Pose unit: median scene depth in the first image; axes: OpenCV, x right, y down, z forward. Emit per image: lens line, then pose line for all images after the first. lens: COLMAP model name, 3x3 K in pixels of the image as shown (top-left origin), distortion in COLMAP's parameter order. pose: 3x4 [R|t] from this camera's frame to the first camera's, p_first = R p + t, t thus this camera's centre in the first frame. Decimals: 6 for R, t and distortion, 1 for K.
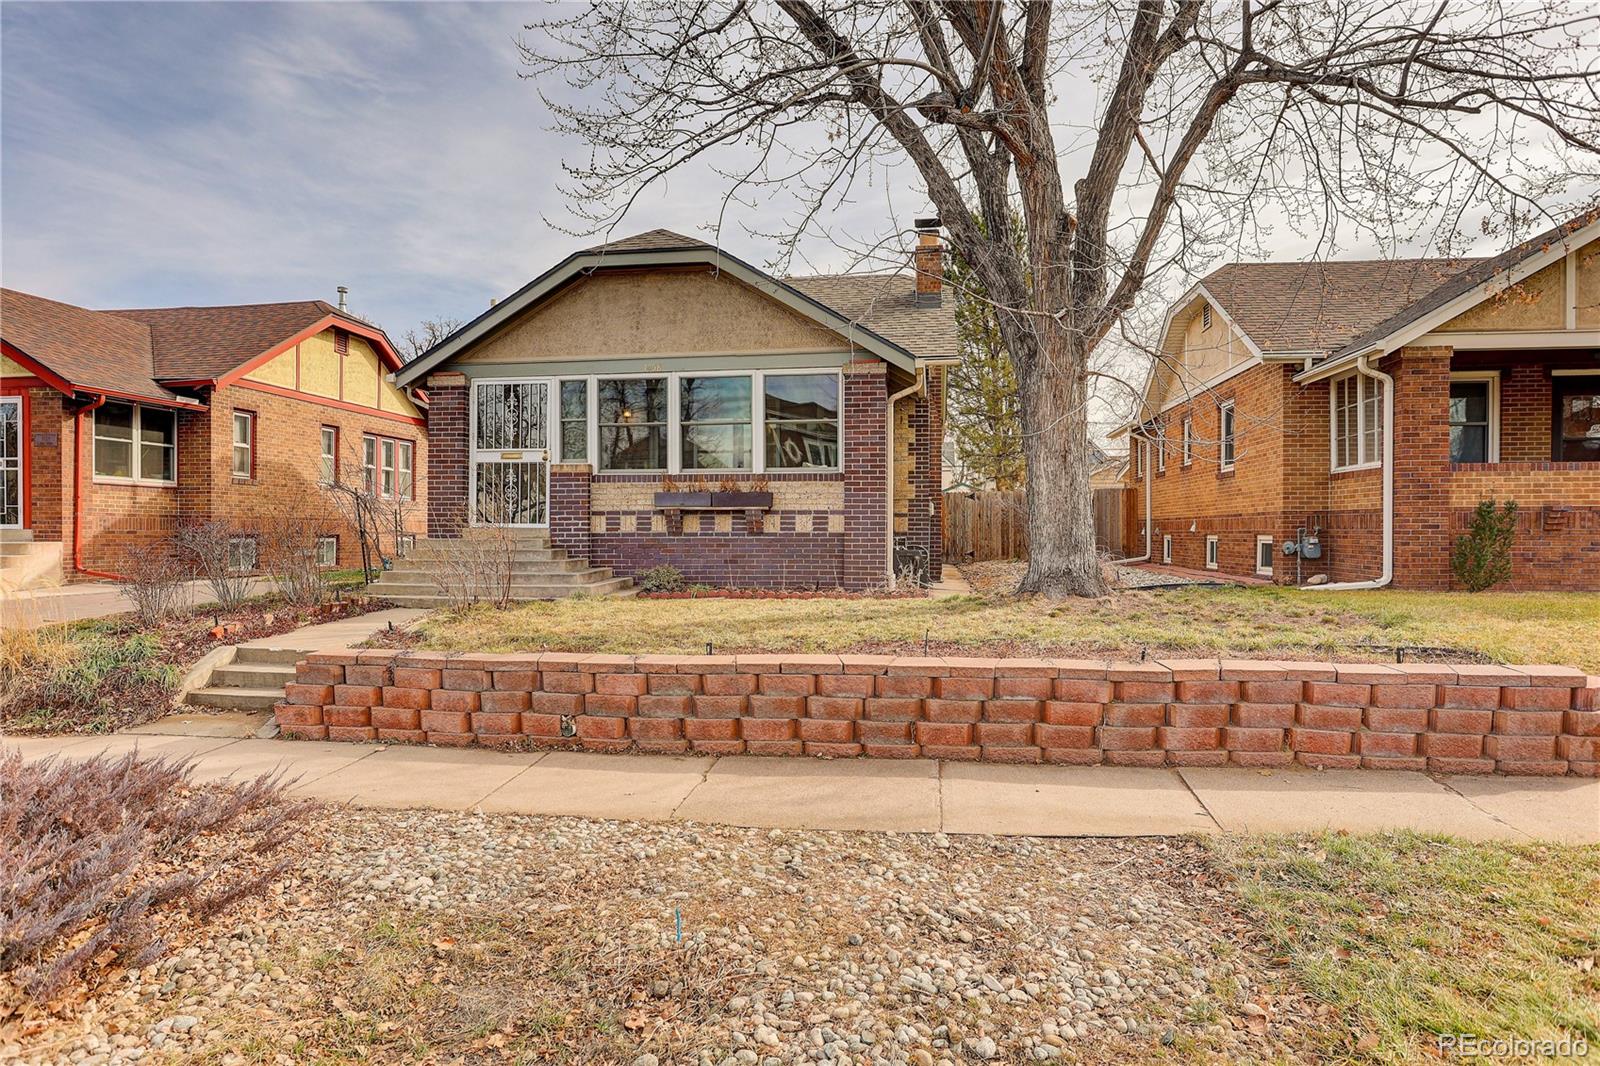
lens RADIAL K [[944.8, 0, 800.0], [0, 944.8, 533.0], [0, 0, 1]] dist [-0.073610, 0.058373]
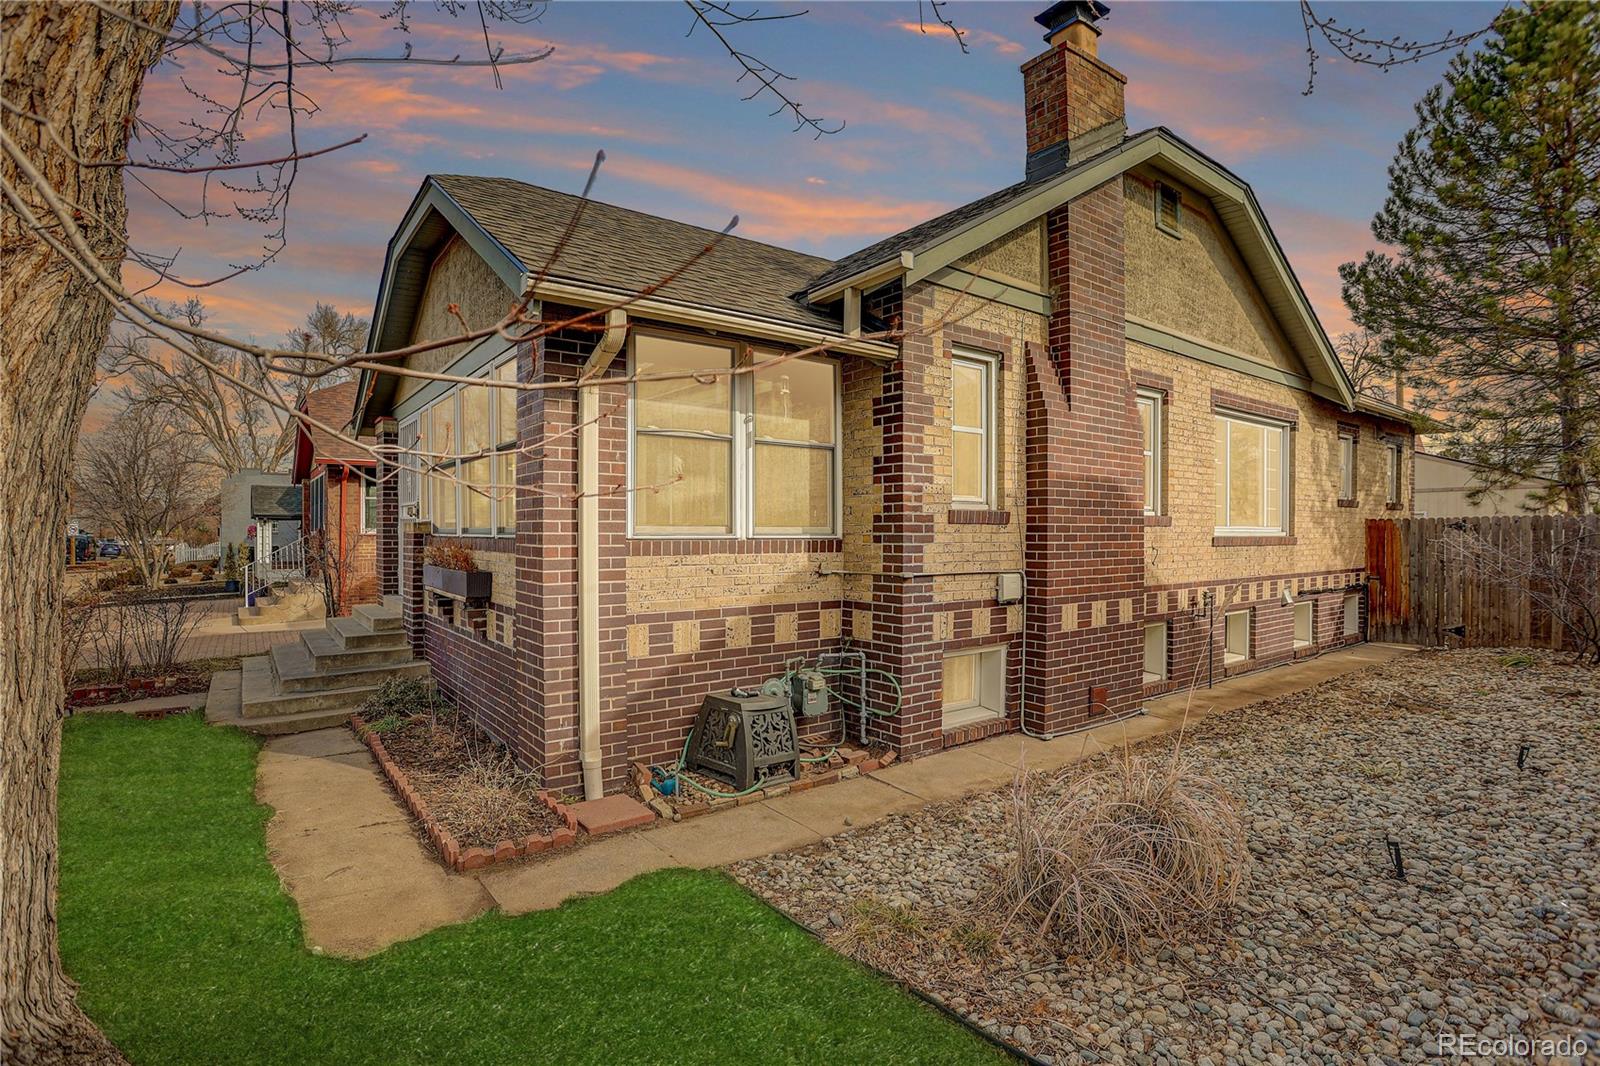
lens RADIAL K [[762.6, 0, 800.0], [0, 762.6, 533.0], [0, 0, 1]] dist [-0.030232, 0.001070]
pose [[0.701574, 0.000660, -0.712597, 0.416257], [-0.000908, 1.000000, 0.000033, -0.064746], [0.712596, 0.000624, 0.701574, 0.797335]]
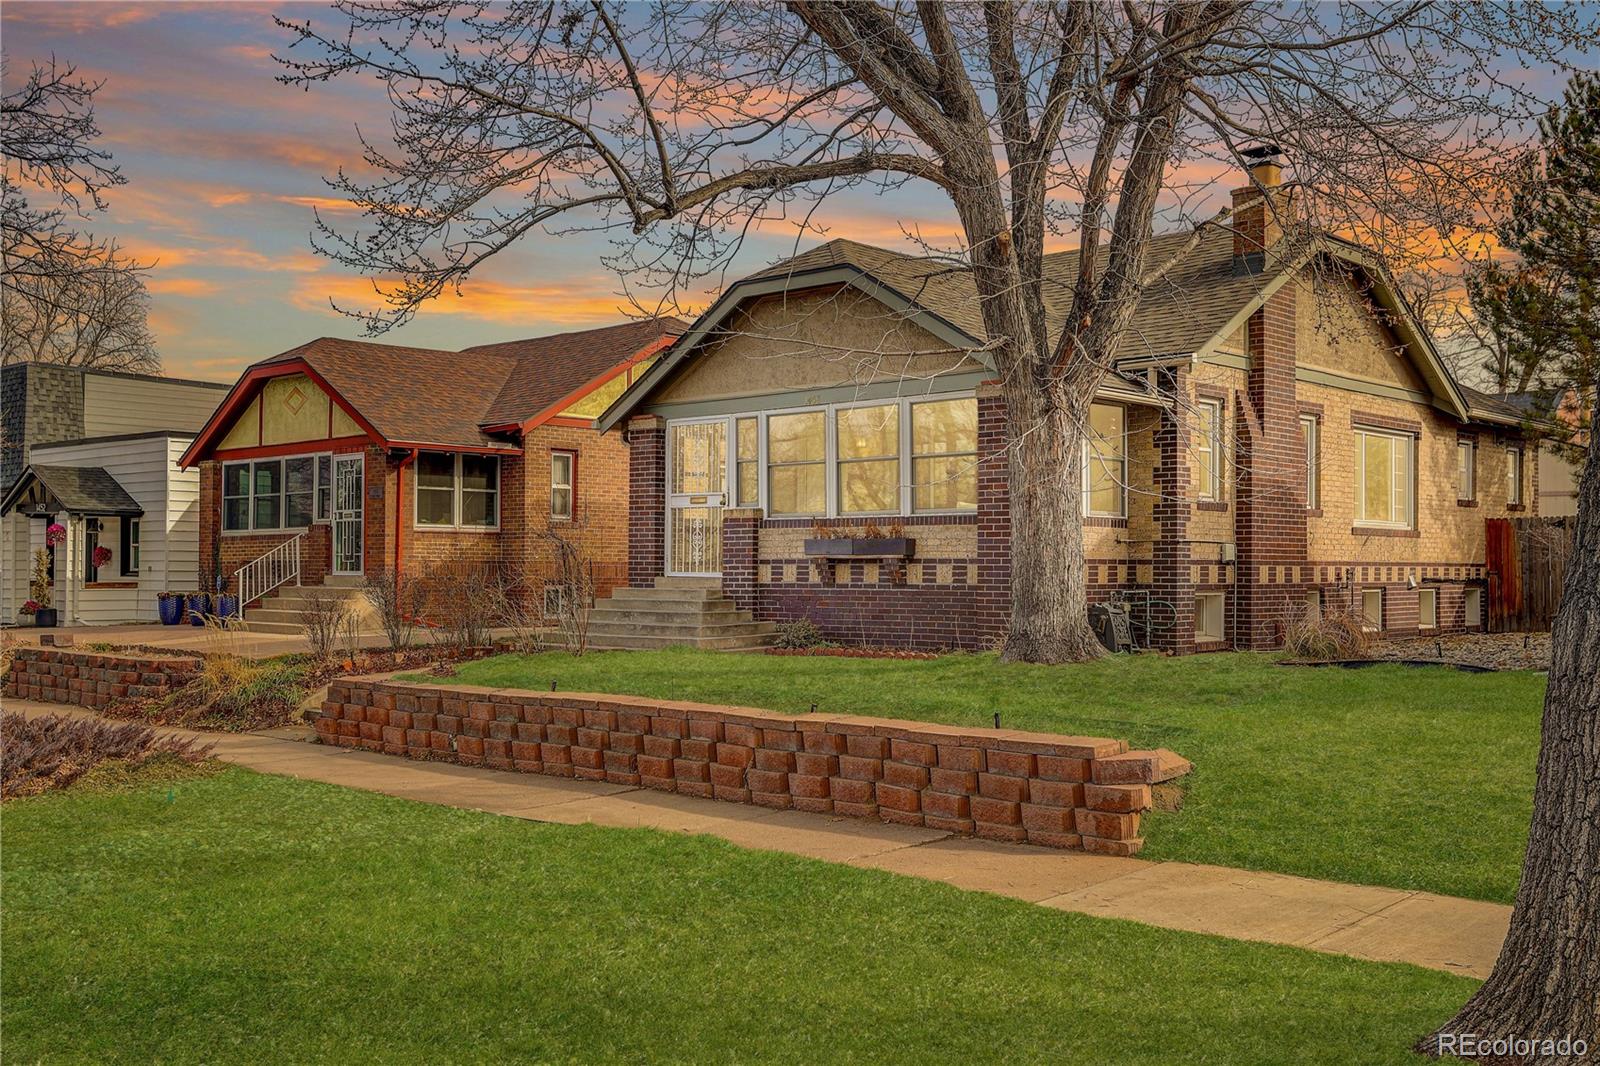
lens RADIAL K [[1575.7, 0, 800.0], [0, 1575.7, 533.0], [0, 0, 1]] dist [0.051783, -0.028364]
pose [[0.815388, -0.011043, -0.578809, 0.706474], [-0.003648, 0.999700, -0.024212, -0.011983], [0.578903, 0.021853, 0.815104, -0.233854]]
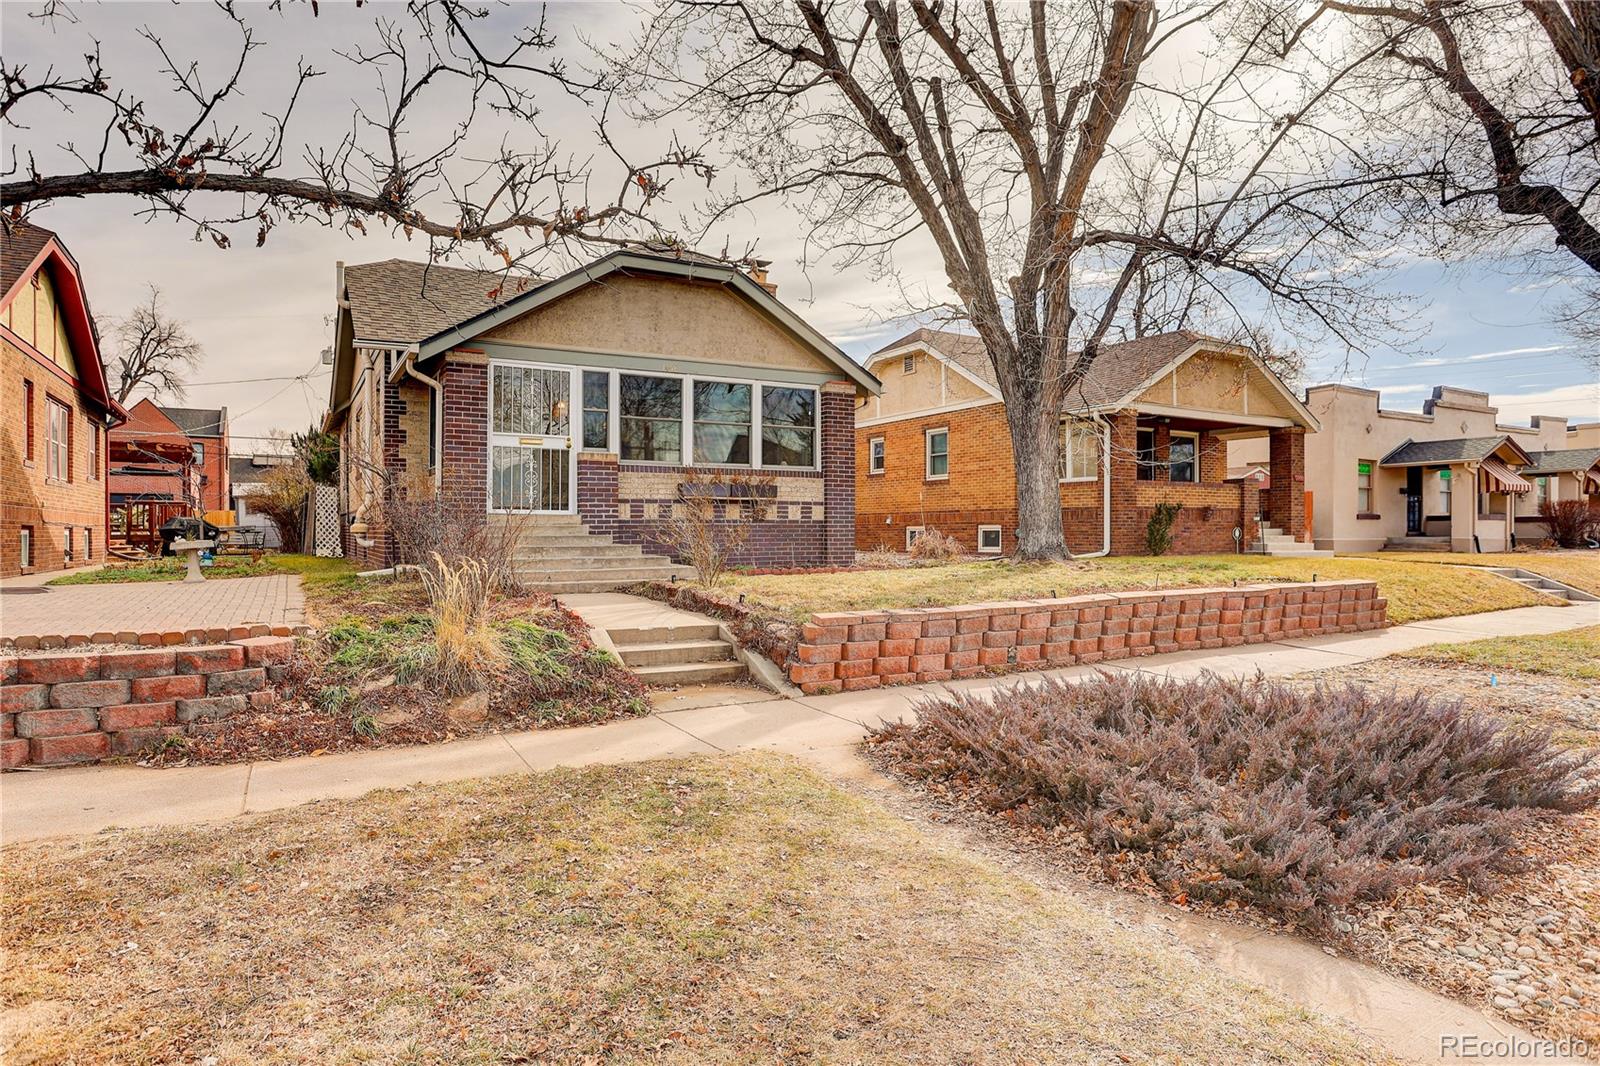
lens RADIAL K [[897.7, 0, 800.0], [0, 897.7, 533.0], [0, 0, 1]] dist [-0.071554, 0.045547]
pose [[0.792939, -0.003538, 0.609290, -0.670057], [0.003972, 0.999992, 0.000637, 0.015037], [-0.609287, 0.001915, 0.792947, 0.087730]]
